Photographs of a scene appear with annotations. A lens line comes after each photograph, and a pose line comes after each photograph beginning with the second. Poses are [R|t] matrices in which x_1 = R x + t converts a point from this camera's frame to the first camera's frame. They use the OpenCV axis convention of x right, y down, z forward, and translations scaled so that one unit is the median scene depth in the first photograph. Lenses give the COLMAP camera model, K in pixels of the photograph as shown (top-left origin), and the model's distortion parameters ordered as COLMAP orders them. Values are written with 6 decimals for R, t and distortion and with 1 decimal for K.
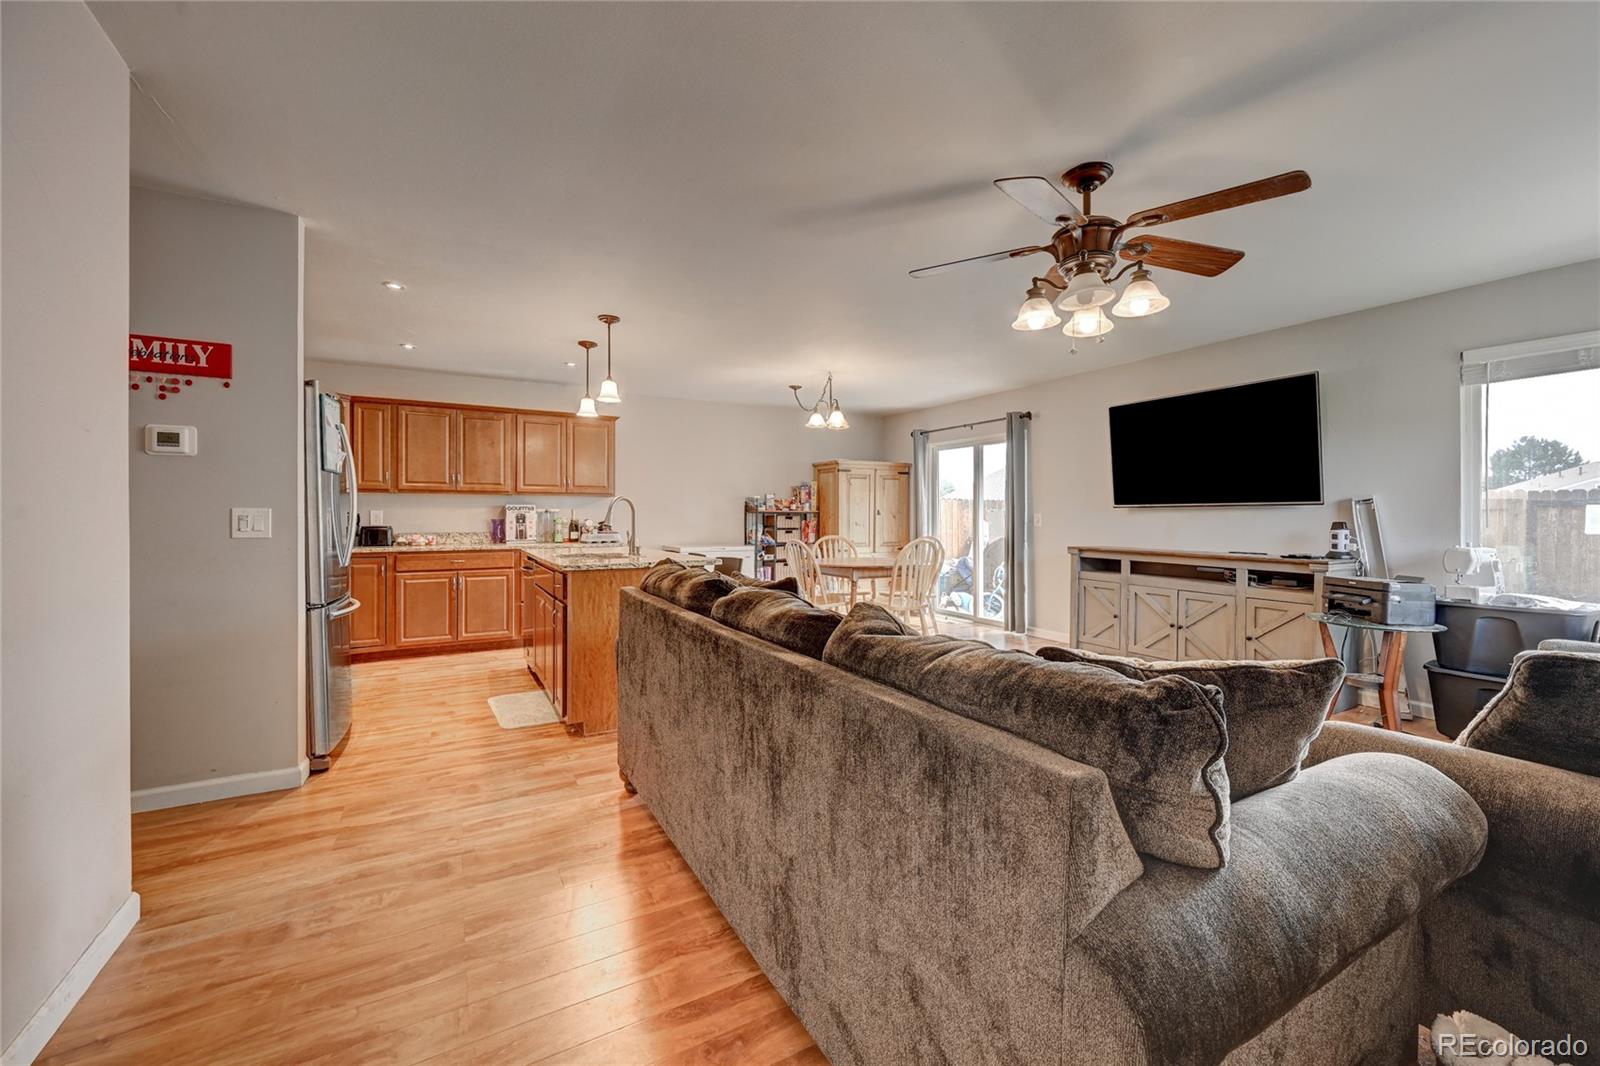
lens RADIAL K [[631.7, 0, 808.4], [0, 631.7, 514.6], [0, 0, 1]] dist [-0.001432, 0.000469]
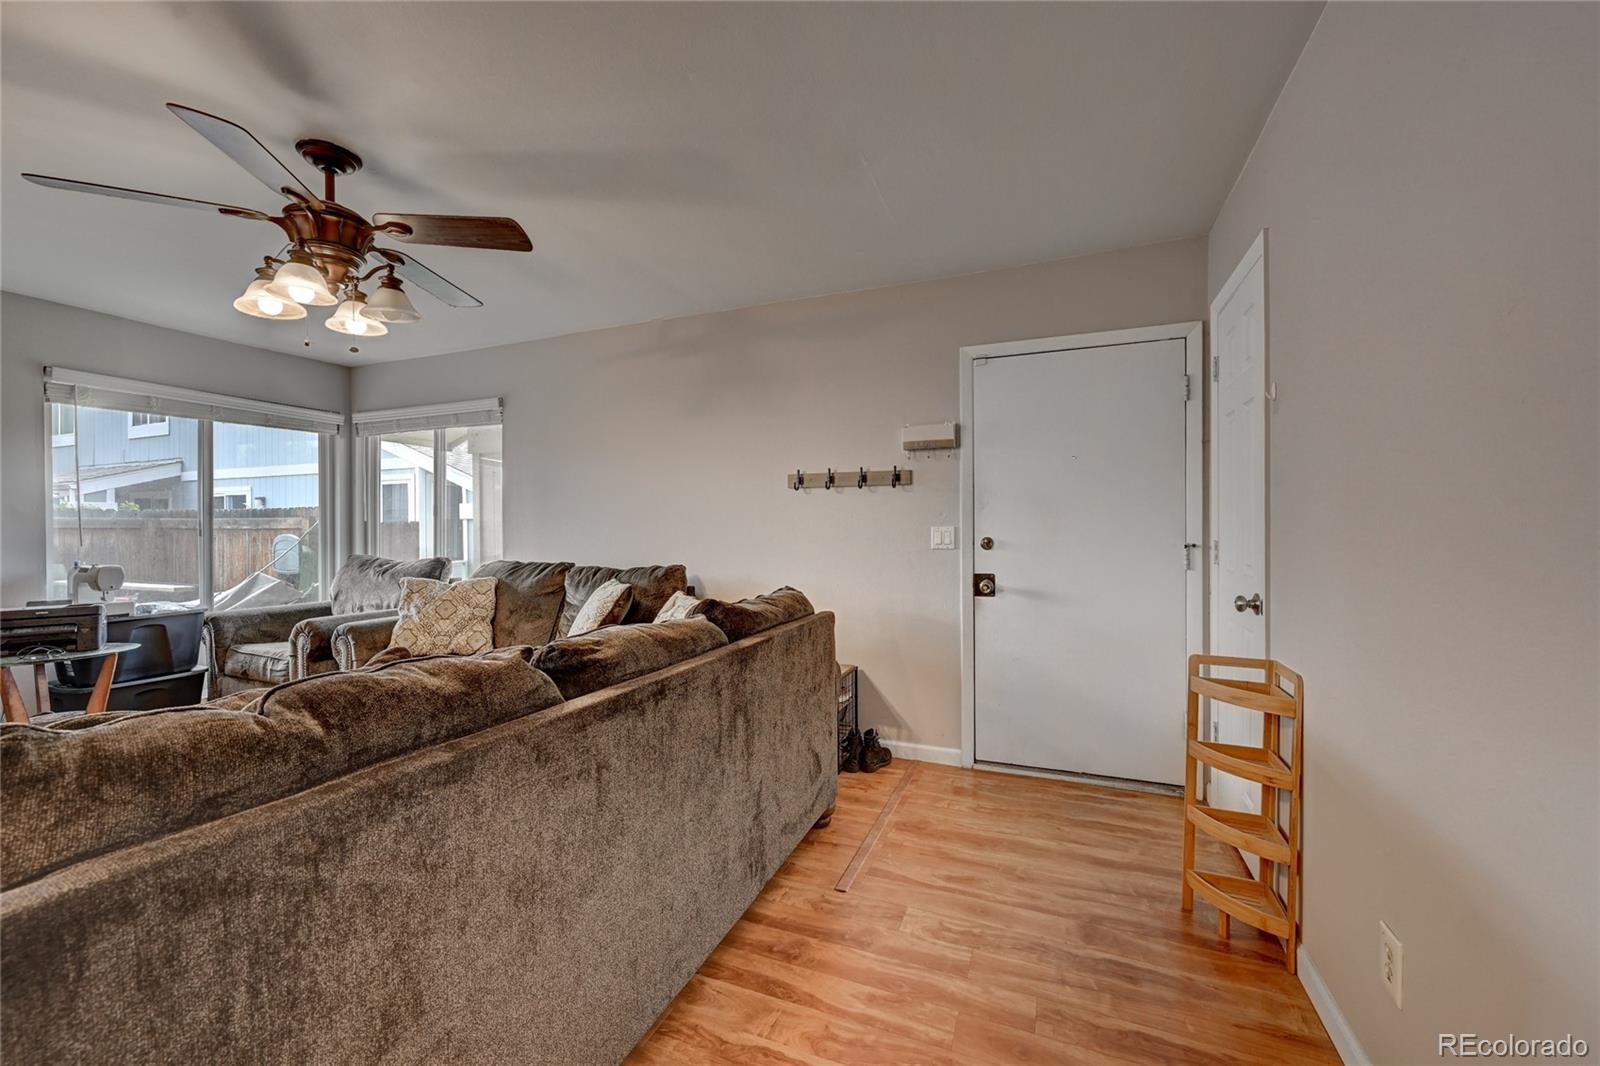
lens RADIAL K [[631.7, 0, 810.5], [0, 631.7, 532.0], [0, 0, 1]] dist [-0.001432, 0.000469]
pose [[-0.623263, -0.002483, 0.782009, -0.284715], [0.002128, 0.999986, 0.004871, -0.003233], [-0.782010, 0.004700, -0.623248, 0.428960]]
